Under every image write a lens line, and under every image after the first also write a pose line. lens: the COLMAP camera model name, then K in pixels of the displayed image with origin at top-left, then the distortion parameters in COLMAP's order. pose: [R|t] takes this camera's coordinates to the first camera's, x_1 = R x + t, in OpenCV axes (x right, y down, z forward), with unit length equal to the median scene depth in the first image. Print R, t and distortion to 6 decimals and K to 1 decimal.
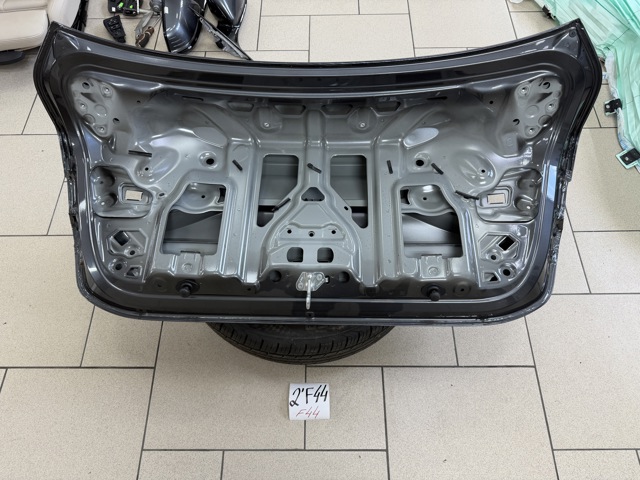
lens RADIAL K [[443.5, 0, 316.4], [0, 443.5, 240.5], [0, 0, 1]] dist [0.070883, -0.101611]
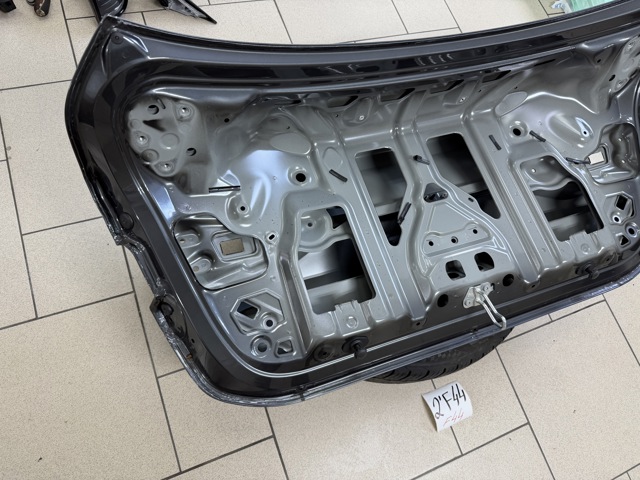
lens RADIAL K [[443.5, 0, 316.4], [0, 443.5, 240.5], [0, 0, 1]] dist [0.070883, -0.101611]
pose [[0.912137, -0.250738, 0.324247, -0.524254], [0.199173, 0.962531, 0.184025, -0.221226], [-0.358239, -0.103275, 0.927900, 0.276231]]
